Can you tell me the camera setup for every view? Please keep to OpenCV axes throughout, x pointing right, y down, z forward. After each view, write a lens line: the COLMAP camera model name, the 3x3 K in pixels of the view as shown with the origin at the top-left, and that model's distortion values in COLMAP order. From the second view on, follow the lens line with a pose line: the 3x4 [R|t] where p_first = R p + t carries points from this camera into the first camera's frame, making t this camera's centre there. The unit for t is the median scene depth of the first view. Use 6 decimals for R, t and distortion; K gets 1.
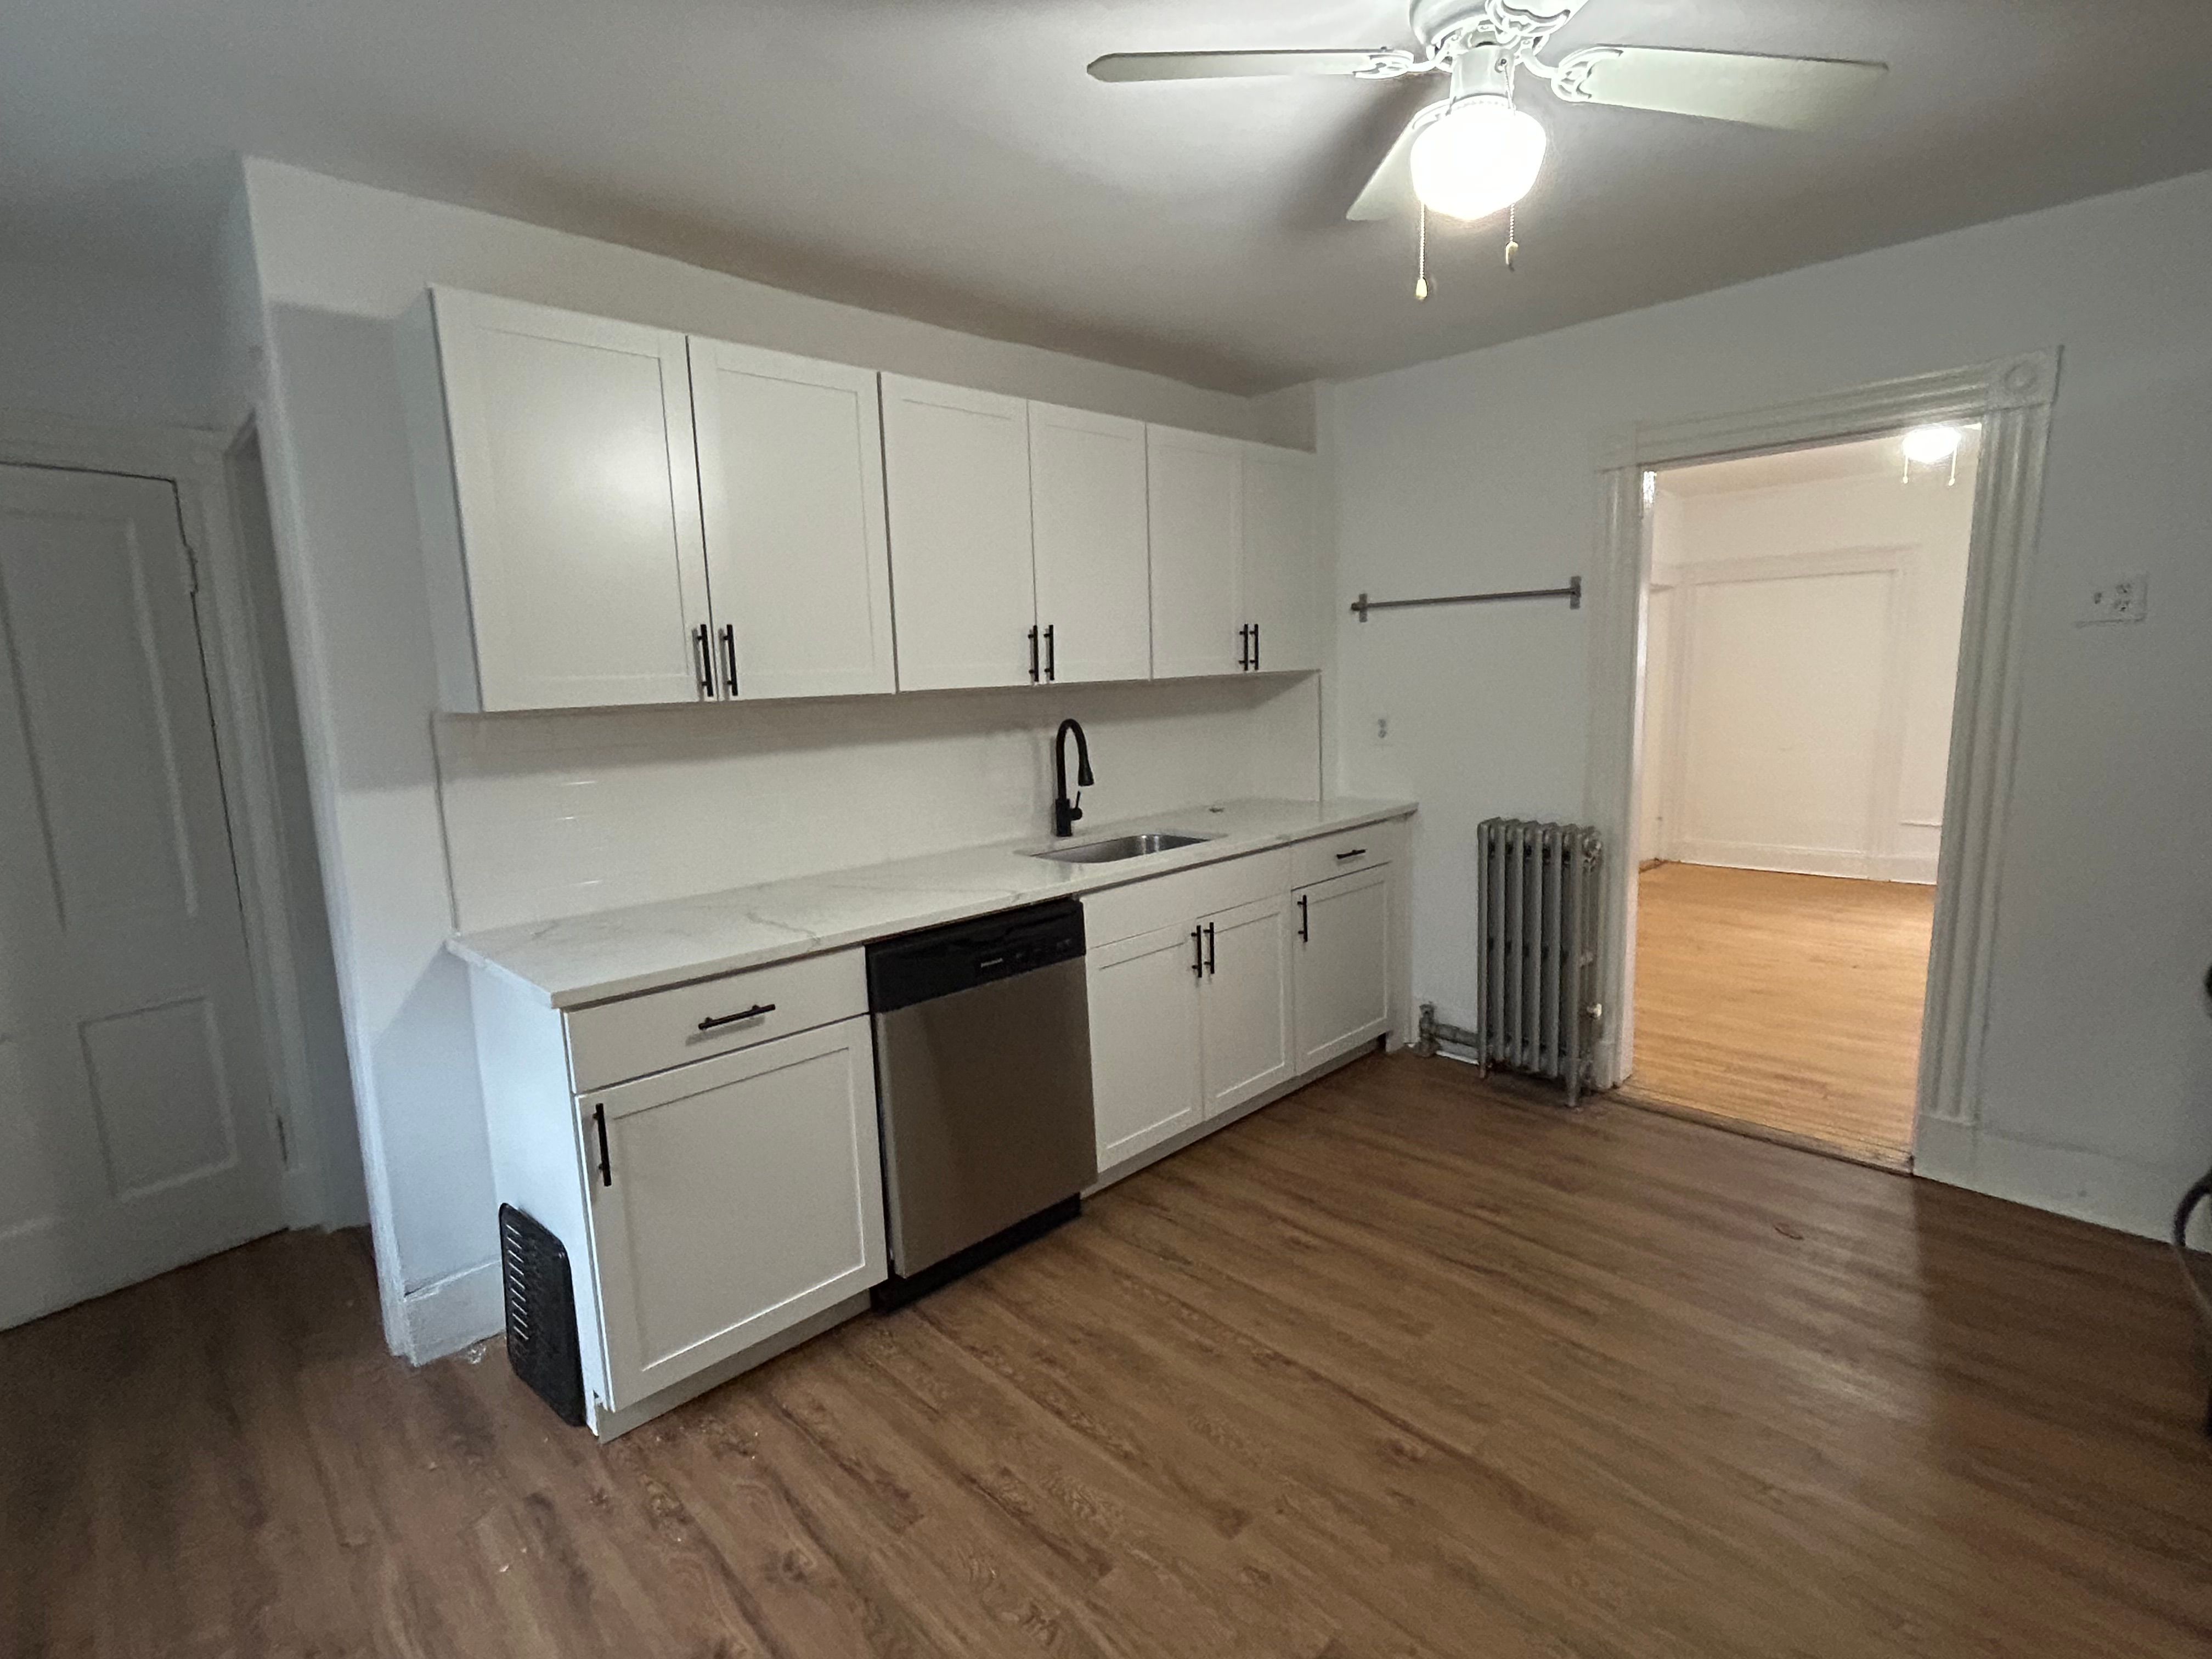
lens RADIAL K [[1052.3, 0, 1104.6], [0, 1052.3, 825.8], [0, 0, 1]] dist [0.001411, 0.000654]
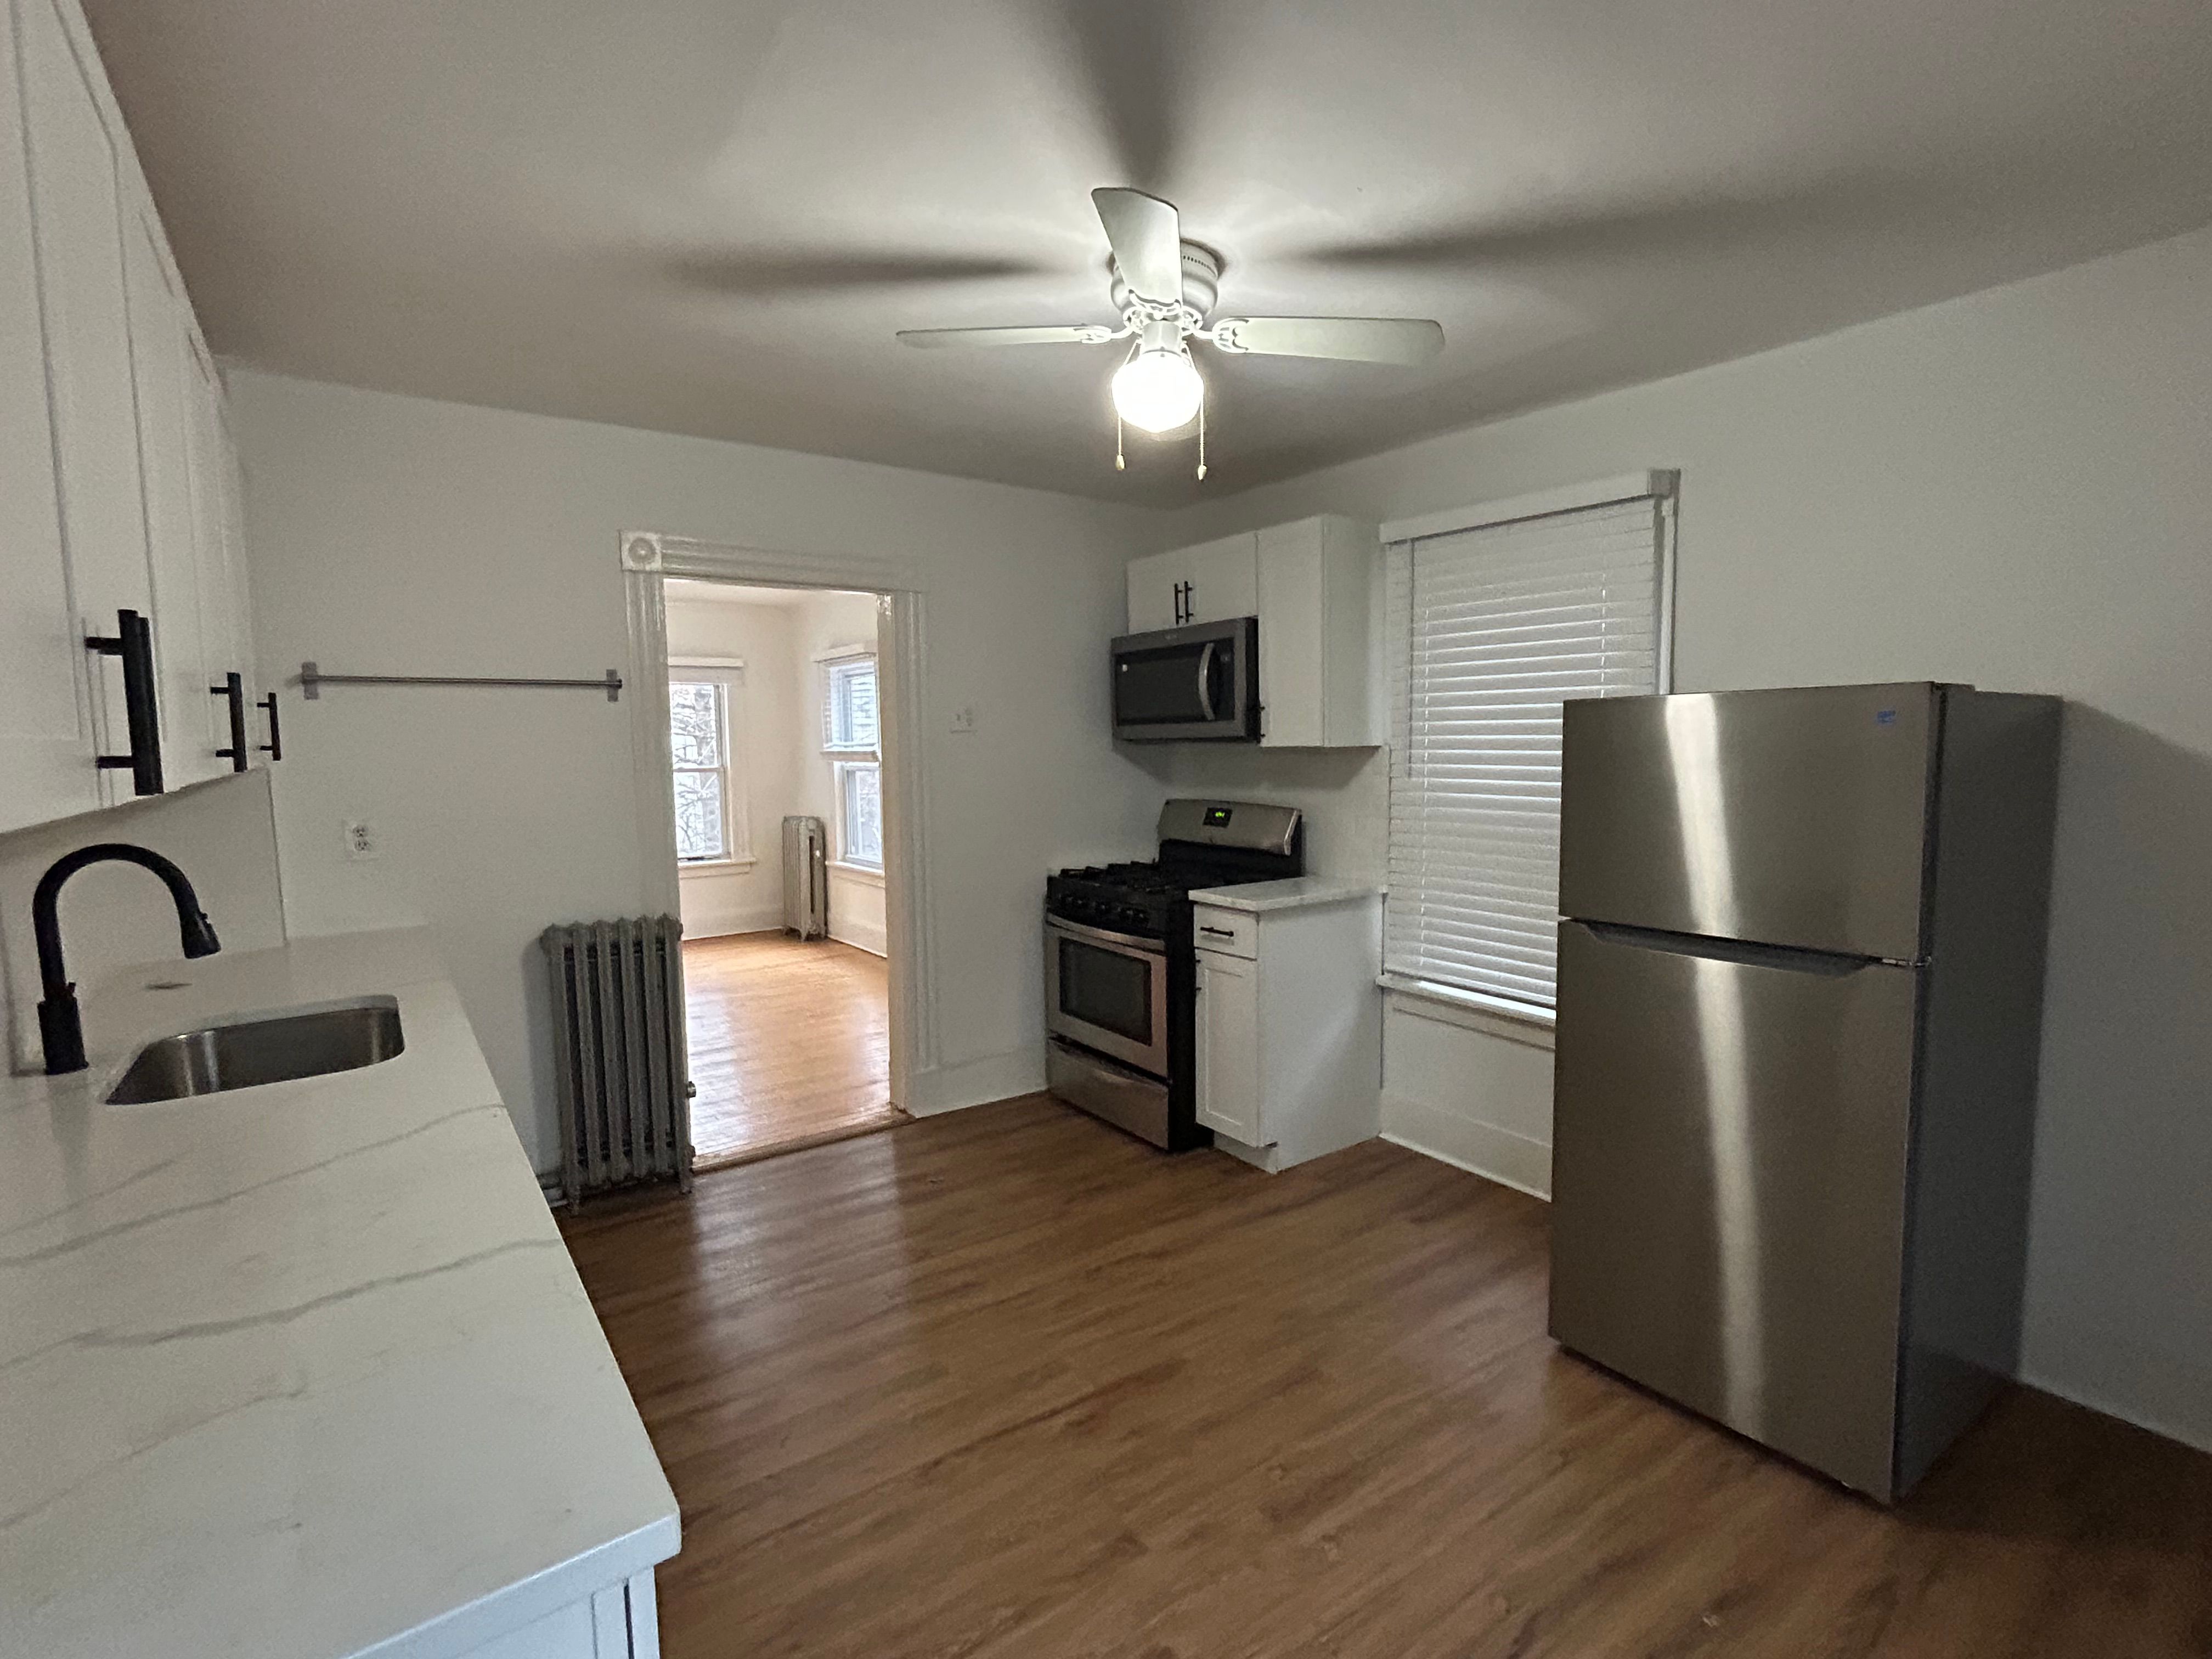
lens RADIAL K [[1052.3, 0, 1102.4], [0, 1052.3, 832.9], [0, 0, 1]] dist [0.001411, 0.000654]
pose [[0.166506, -0.058866, 0.984282, -0.693552], [0.154629, 0.987425, 0.032896, -0.065569], [-0.973841, 0.146721, 0.173515, 0.583219]]
